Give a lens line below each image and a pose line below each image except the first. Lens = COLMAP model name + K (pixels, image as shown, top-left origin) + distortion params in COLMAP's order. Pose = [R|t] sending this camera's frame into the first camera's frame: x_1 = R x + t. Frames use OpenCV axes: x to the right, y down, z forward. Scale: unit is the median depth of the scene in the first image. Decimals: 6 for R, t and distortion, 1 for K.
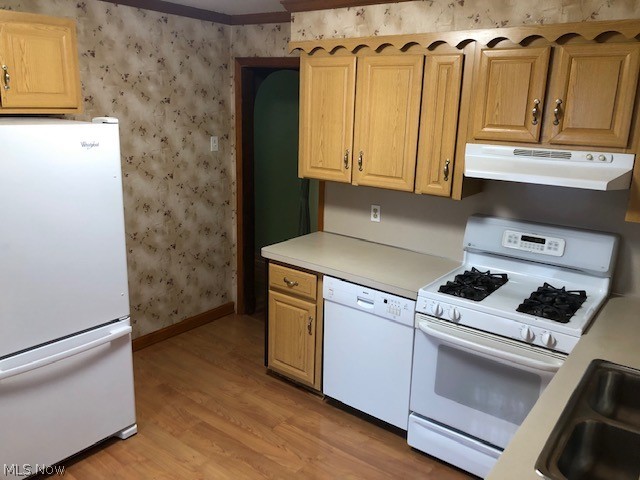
lens RADIAL K [[511.8, 0, 320.6], [0, 511.8, 231.5], [0, 0, 1]] dist [0.001121, -0.001993]
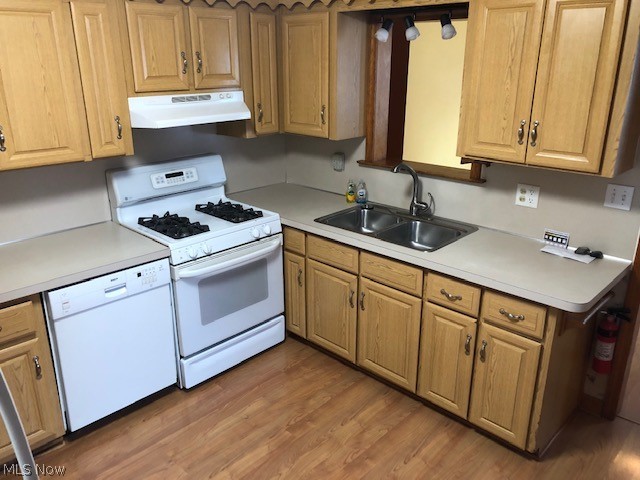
lens RADIAL K [[521.8, 0, 320.0], [0, 521.8, 240.0], [0, 0, 1]] dist [0.004191, 0.005641]
pose [[0.113051, -0.356384, 0.927475, -0.726807], [0.238880, 0.915829, 0.322791, -0.157952], [-0.964446, 0.185063, 0.188668, 0.498847]]
